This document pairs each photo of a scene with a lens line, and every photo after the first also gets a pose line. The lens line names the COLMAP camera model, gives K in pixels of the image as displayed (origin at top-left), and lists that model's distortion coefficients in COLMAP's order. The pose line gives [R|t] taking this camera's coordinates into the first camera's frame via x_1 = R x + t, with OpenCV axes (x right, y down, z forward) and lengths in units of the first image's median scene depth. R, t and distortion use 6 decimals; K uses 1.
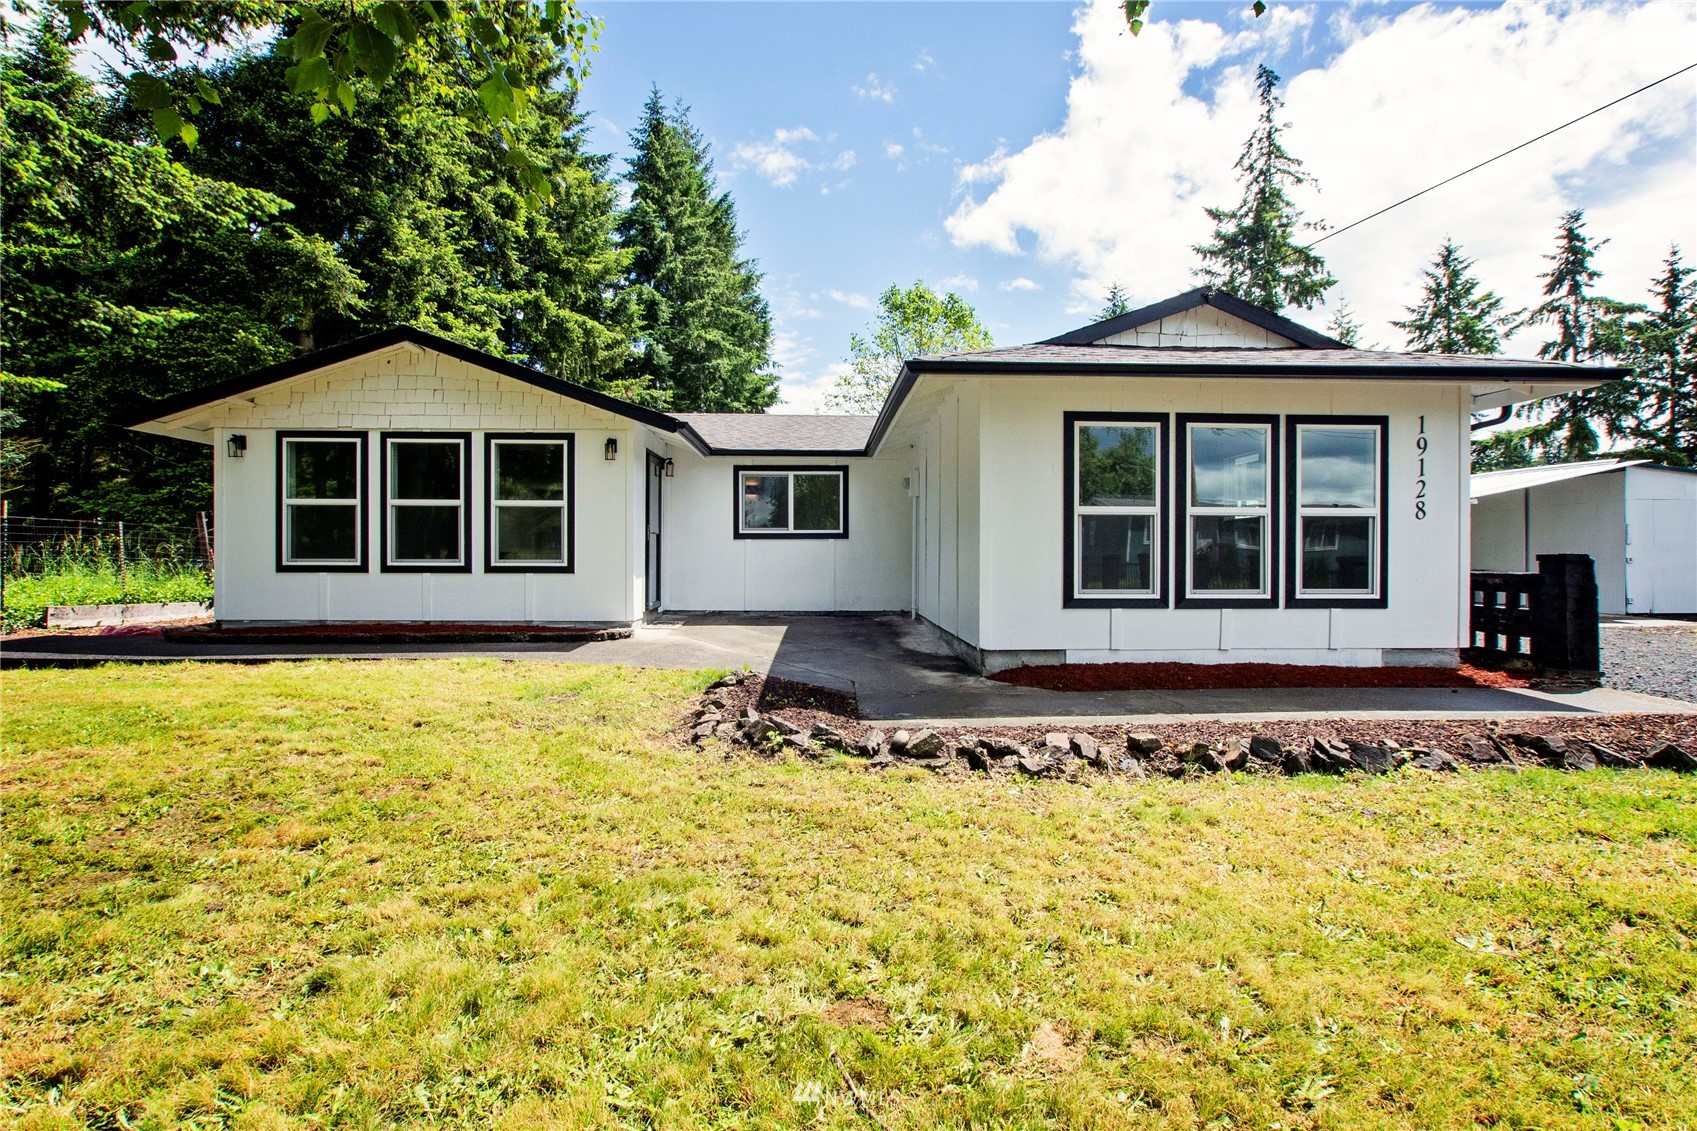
lens RADIAL K [[827.1, 0, 850.0], [0, 827.1, 567.5], [0, 0, 1]] dist [-0.005455, -0.002077]
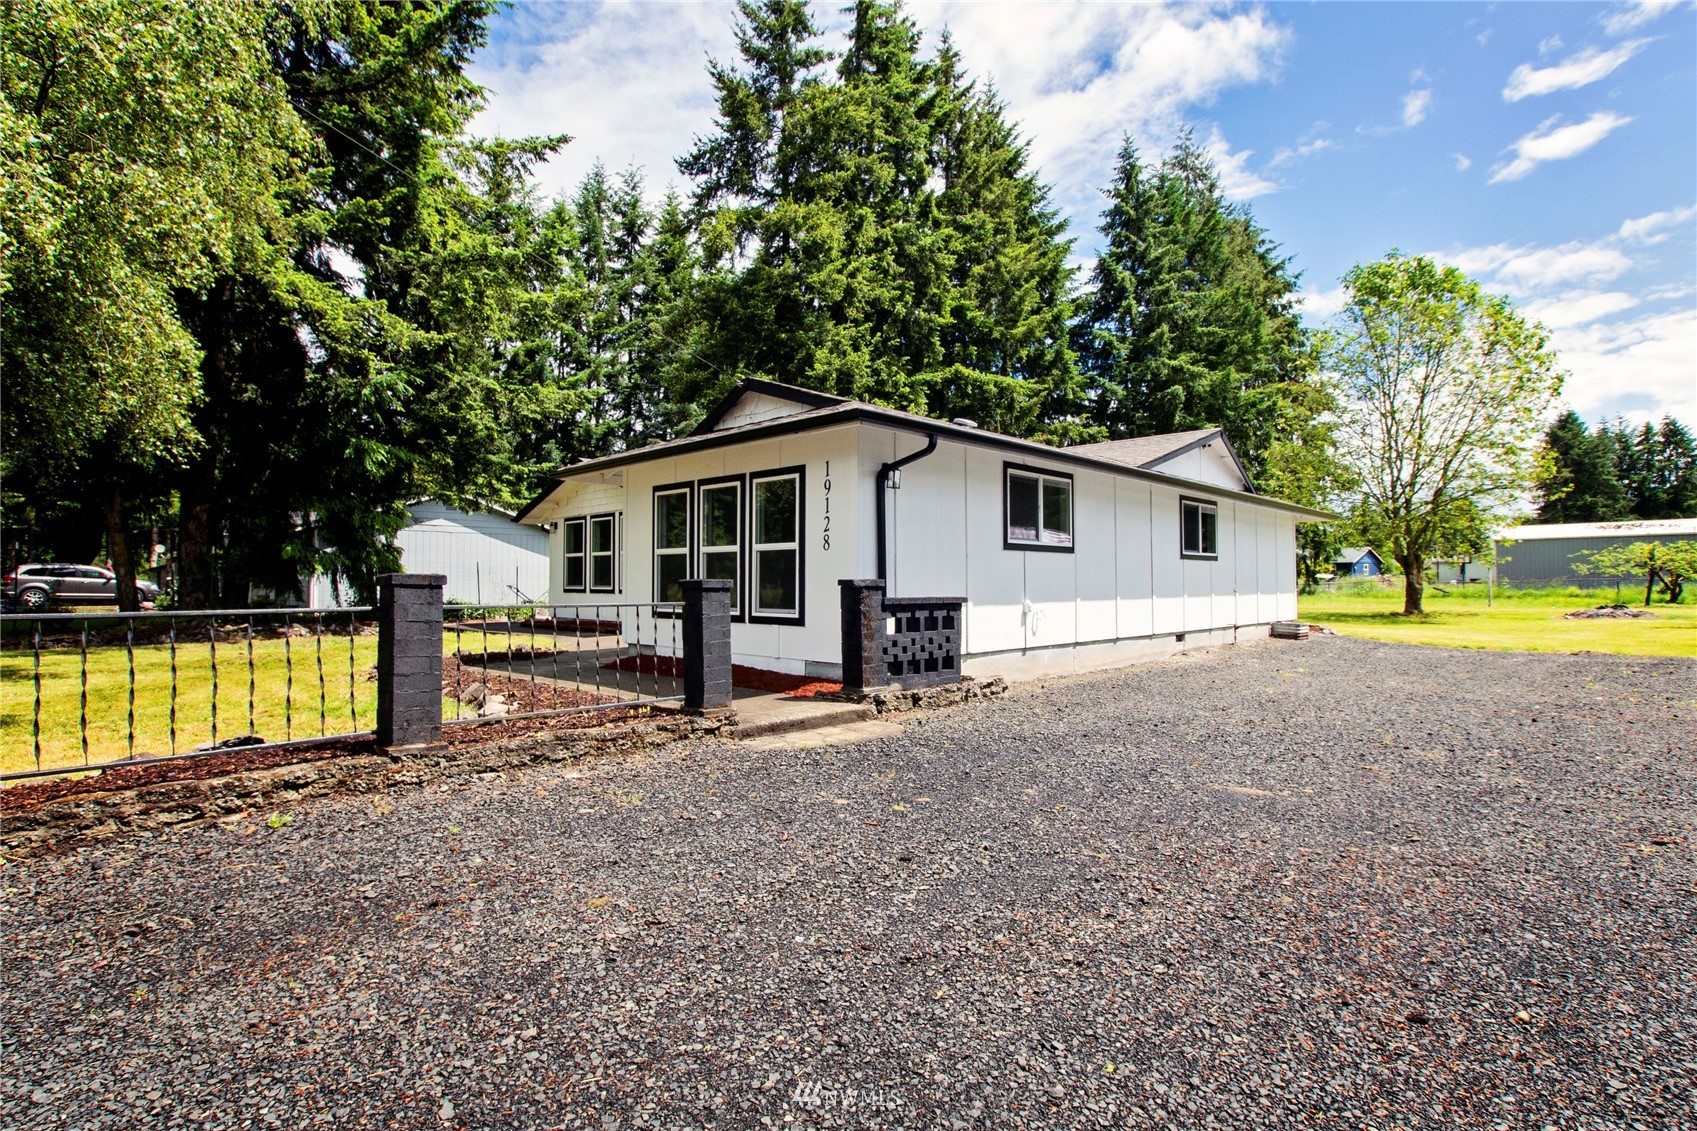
lens RADIAL K [[827.1, 0, 854.0], [0, 827.1, 561.1], [0, 0, 1]] dist [-0.005455, -0.002077]
pose [[0.694243, -0.022288, -0.719395, 0.503388], [-0.007001, 0.999264, -0.037716, 0.000104], [0.719706, 0.031221, 0.693576, 0.072884]]
